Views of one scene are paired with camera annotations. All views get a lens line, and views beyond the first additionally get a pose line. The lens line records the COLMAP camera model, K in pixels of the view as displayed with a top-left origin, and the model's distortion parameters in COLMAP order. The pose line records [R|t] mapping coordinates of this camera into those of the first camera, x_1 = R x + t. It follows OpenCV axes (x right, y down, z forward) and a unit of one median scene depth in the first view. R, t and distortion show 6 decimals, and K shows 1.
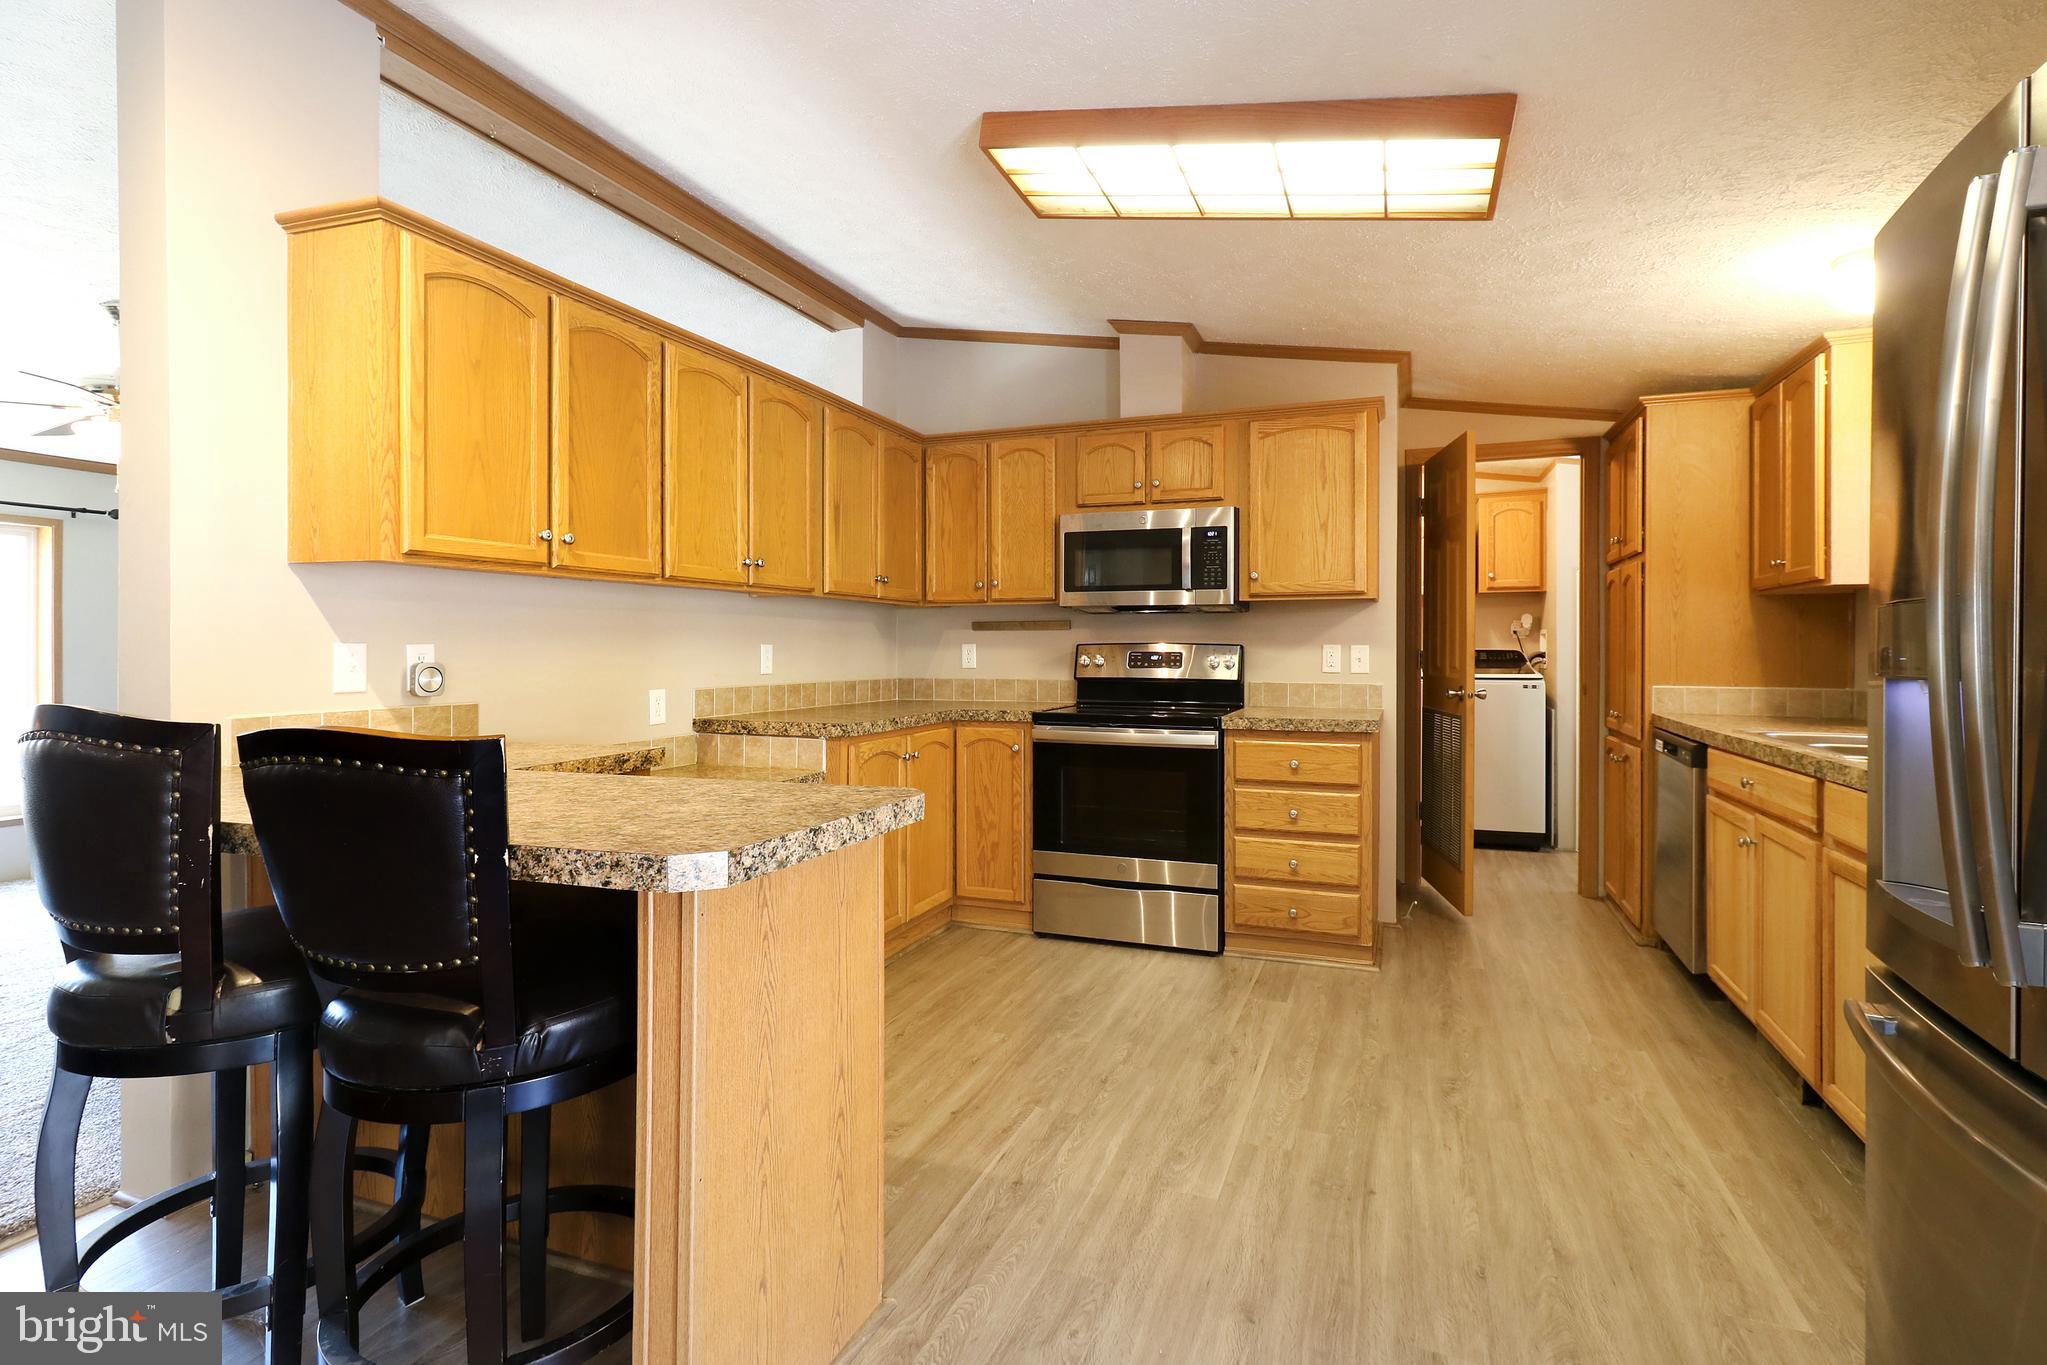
lens RADIAL K [[1023.2, 0, 1027.1], [0, 1023.2, 657.6], [0, 0, 1]] dist [0.013861, 0.000766]
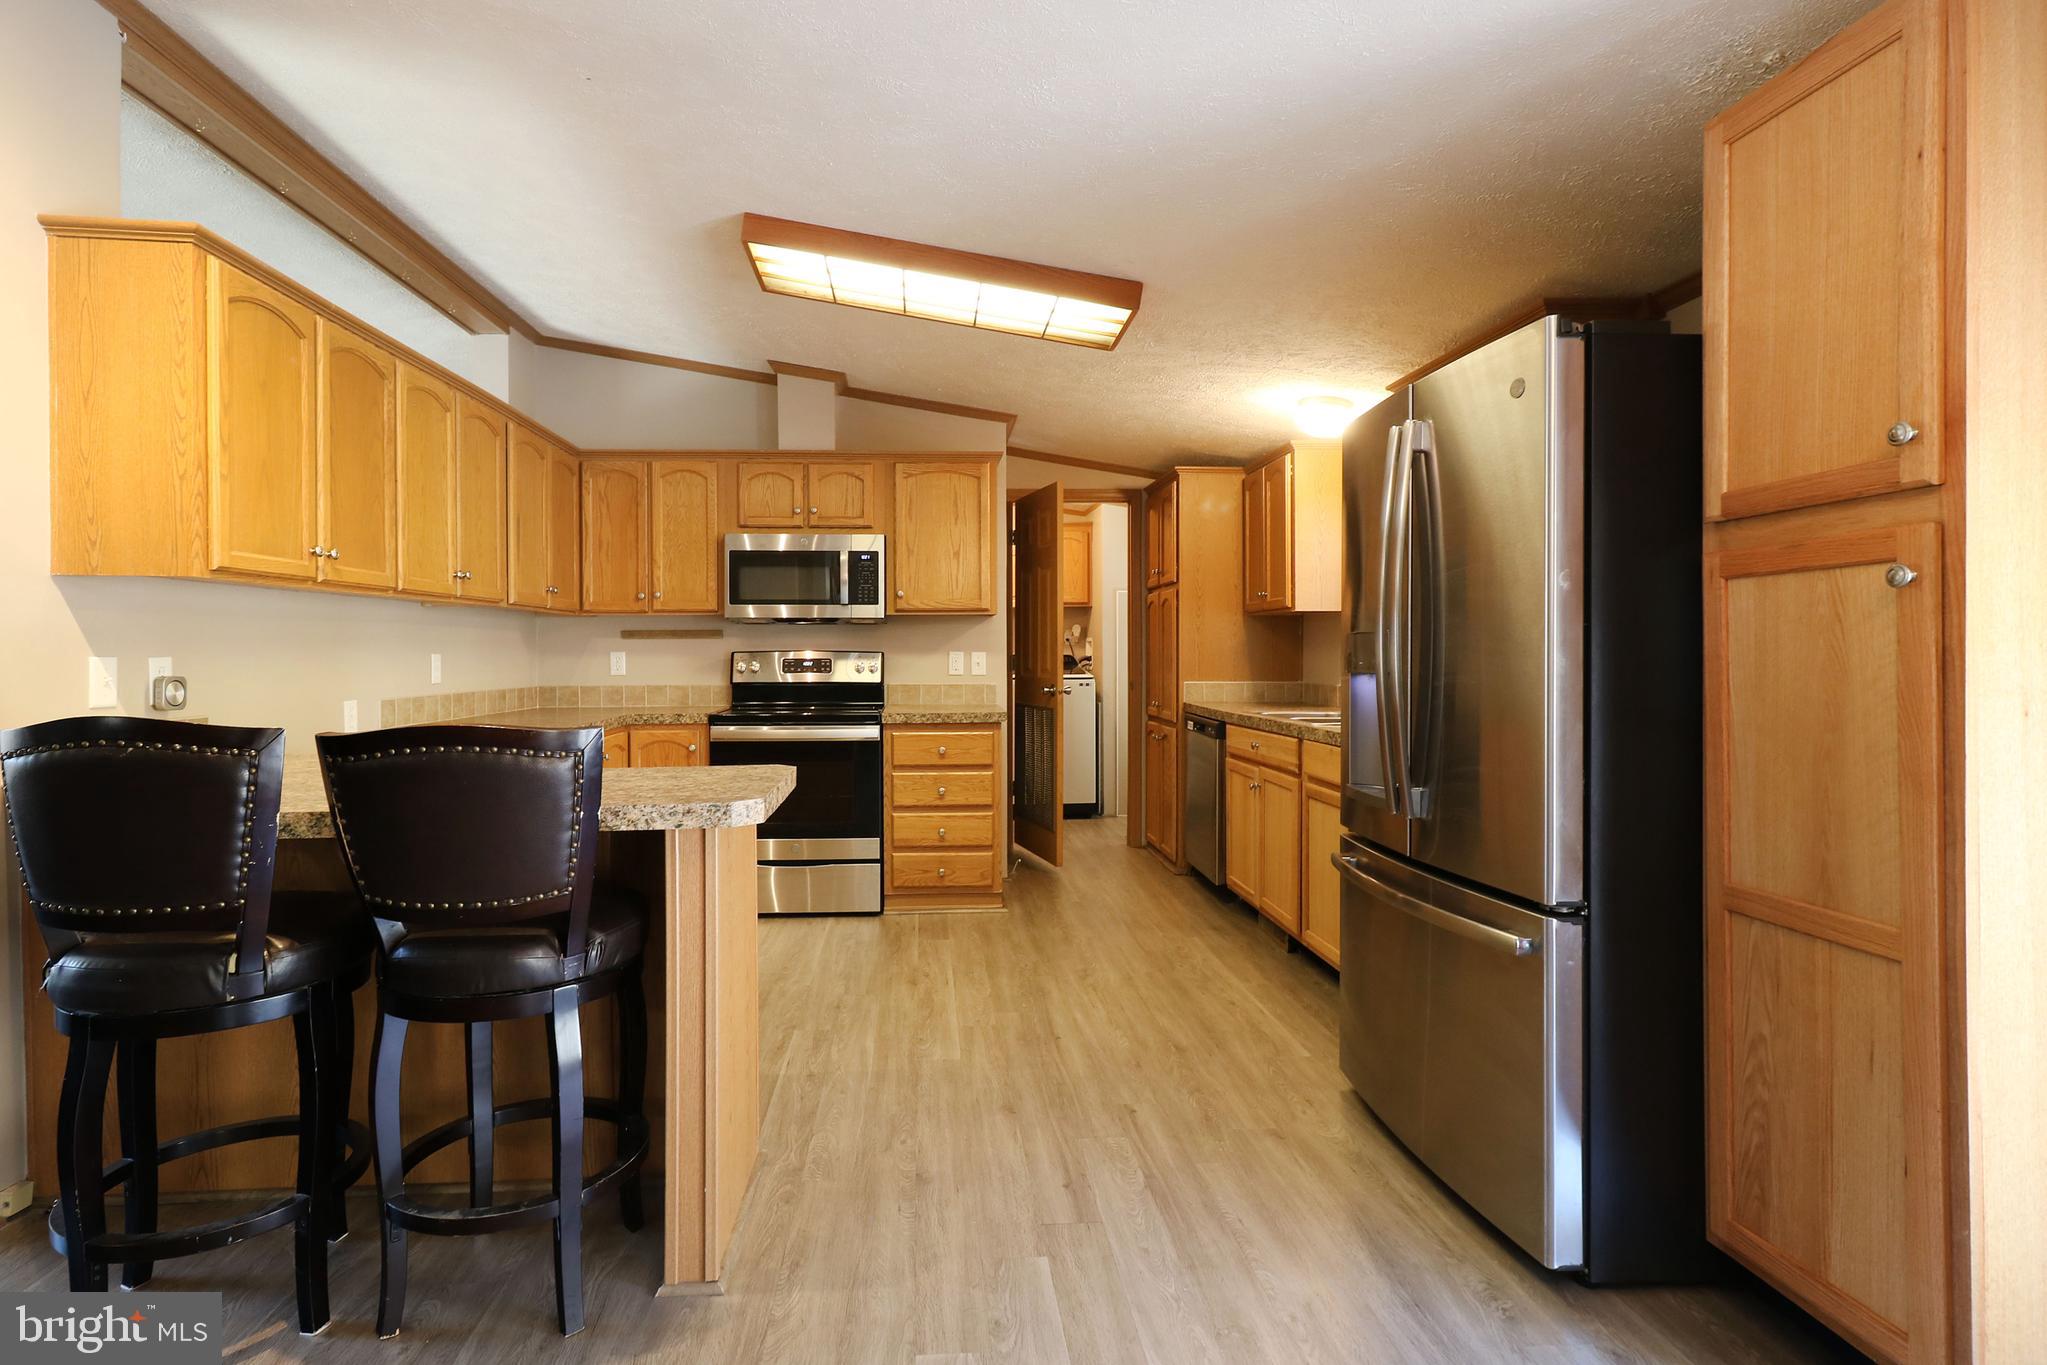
lens RADIAL K [[977.6, 0, 1027.5], [0, 977.6, 673.9], [0, 0, 1]] dist [0.016526, -0.000026]
pose [[0.913681, -0.012385, 0.406243, -0.133001], [0.007526, 0.999880, 0.013556, -0.002255], [-0.406362, -0.009329, 0.913664, -0.117501]]
